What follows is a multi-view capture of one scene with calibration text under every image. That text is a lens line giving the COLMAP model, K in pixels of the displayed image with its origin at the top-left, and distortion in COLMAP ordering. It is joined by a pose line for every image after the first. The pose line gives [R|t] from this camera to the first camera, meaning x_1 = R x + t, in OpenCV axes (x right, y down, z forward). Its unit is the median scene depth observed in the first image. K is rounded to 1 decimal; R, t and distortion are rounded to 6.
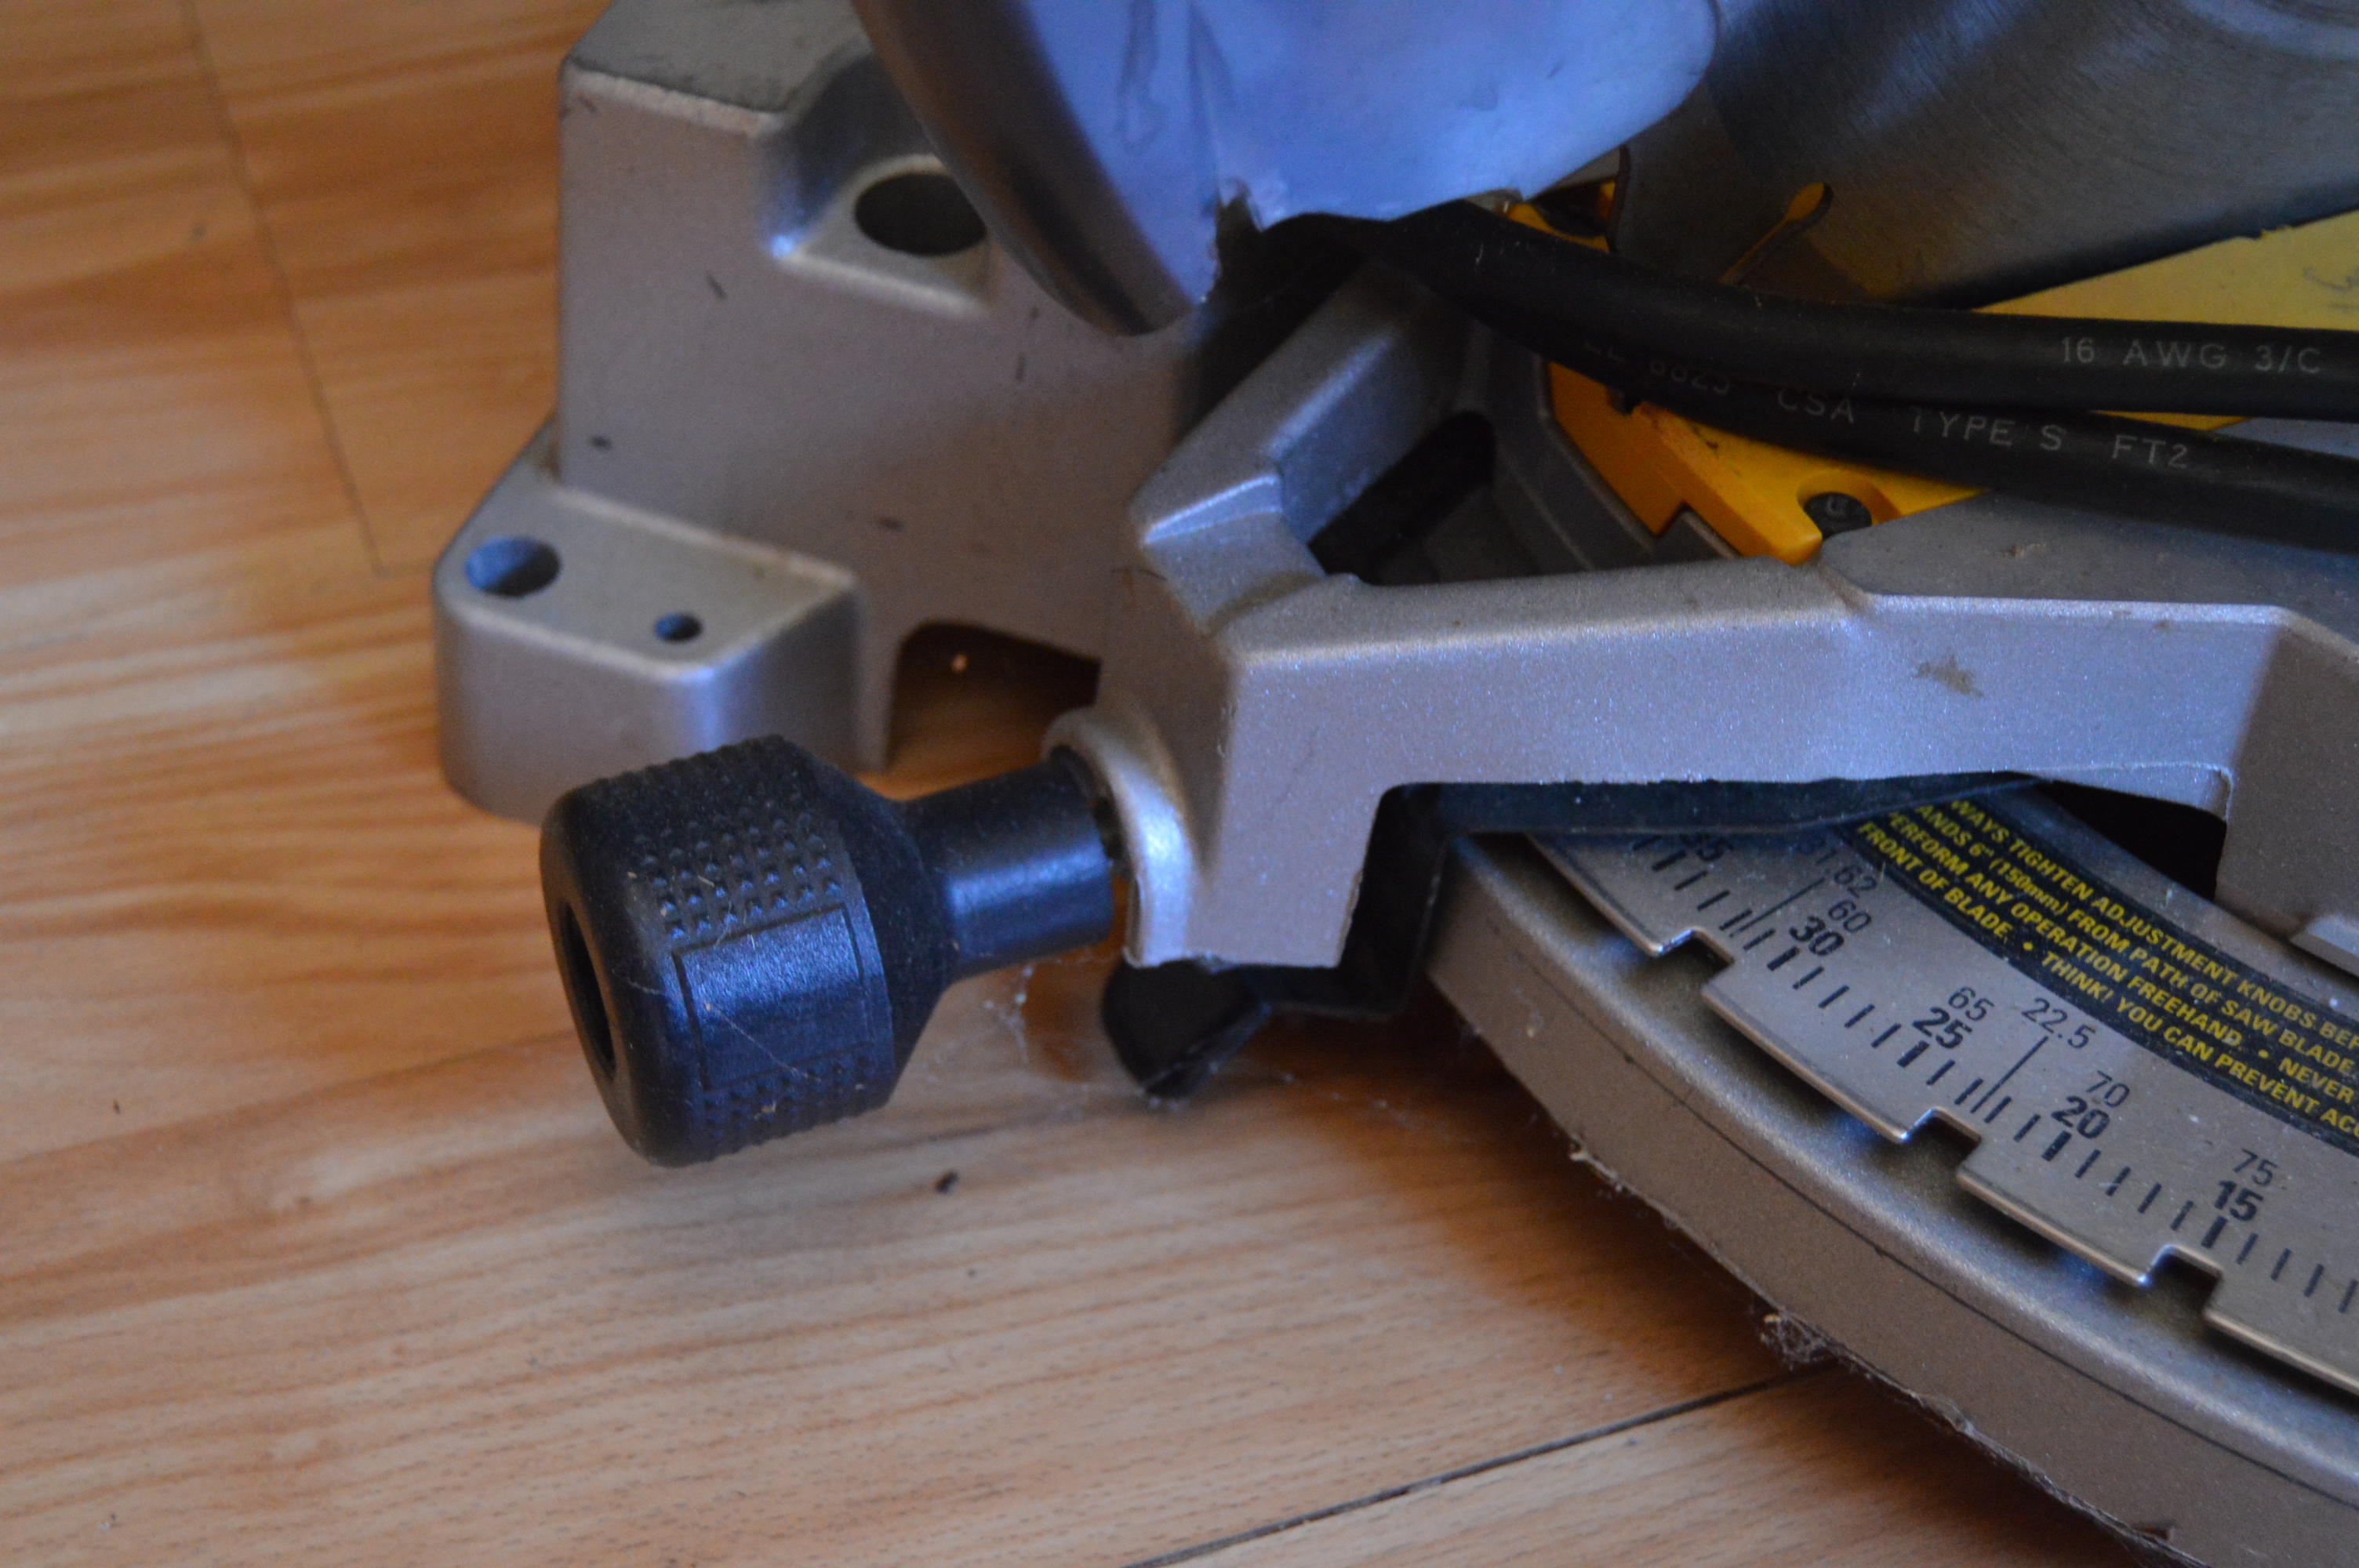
lens RADIAL K [[3955.5, 0, 1179.5], [0, 3955.5, 784.0], [0, 0, 1]] dist [-0.036138, -0.037217]
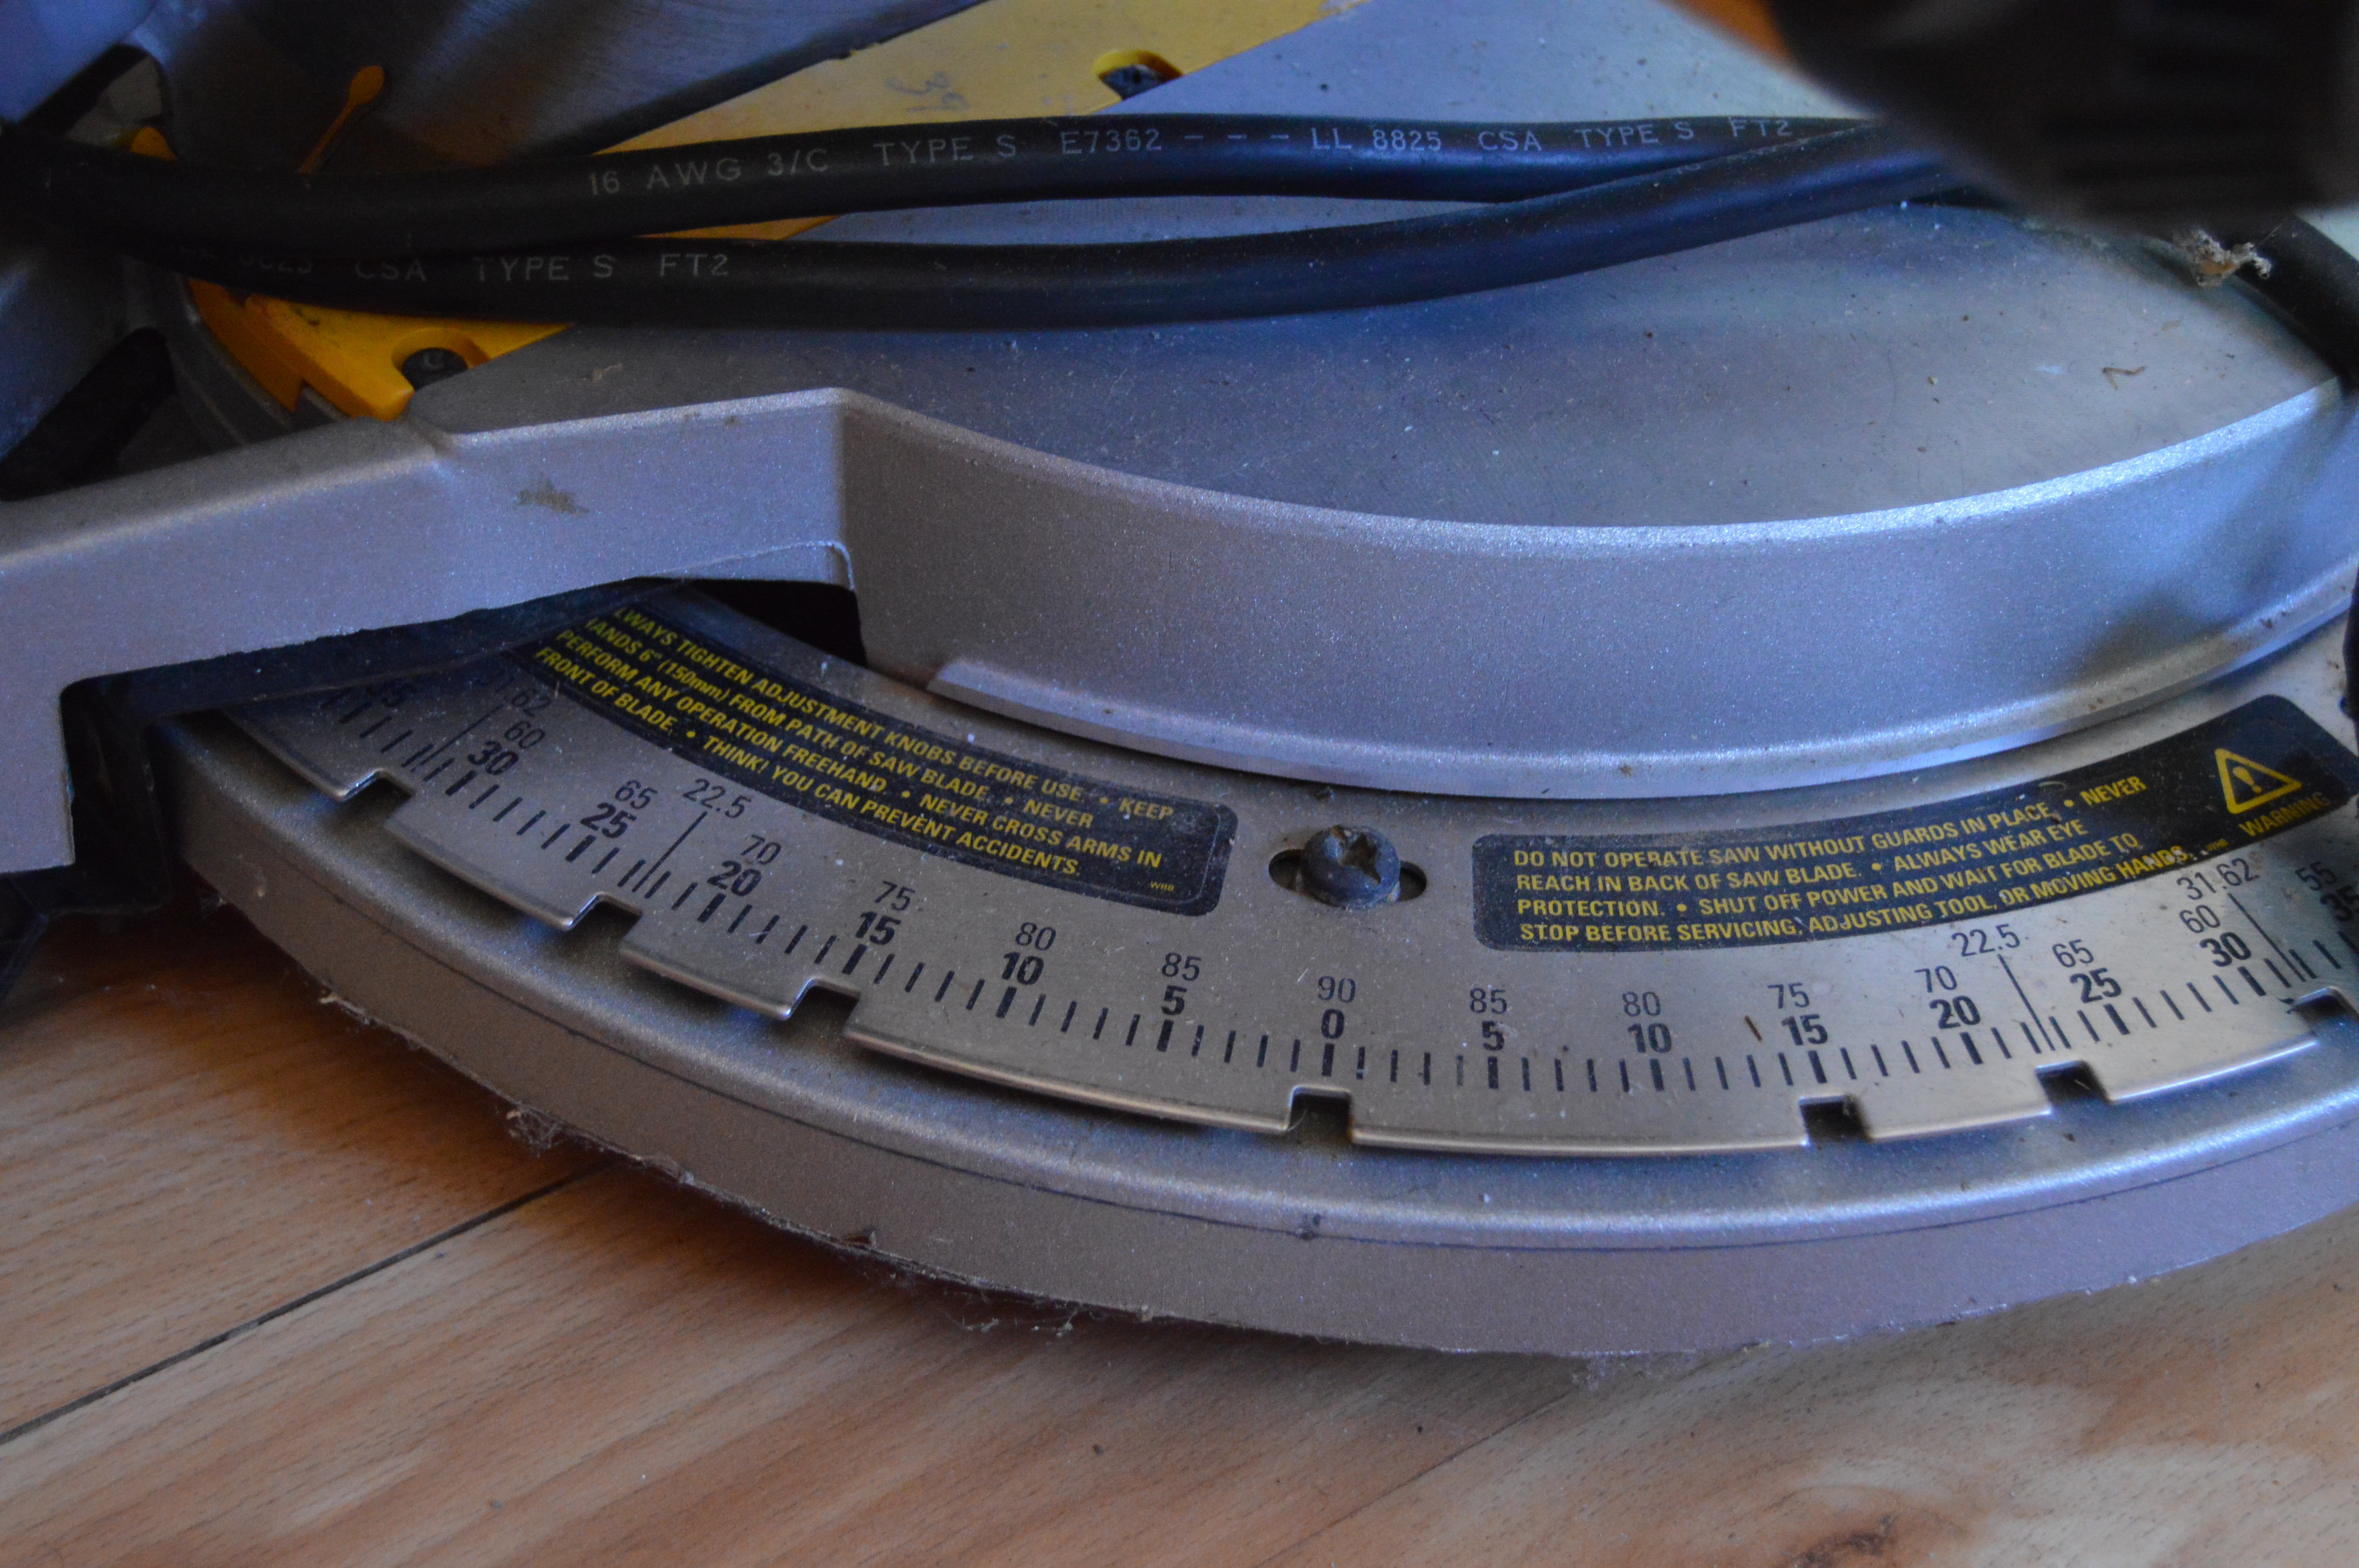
lens RADIAL K [[3955.5, 0, 1179.5], [0, 3955.5, 784.0], [0, 0, 1]] dist [-0.036138, -0.037217]
pose [[0.974327, -0.168953, 0.148800, 0.182769], [0.166617, 0.985621, 0.028124, 0.046633], [-0.151412, -0.002610, 0.988467, -0.094020]]
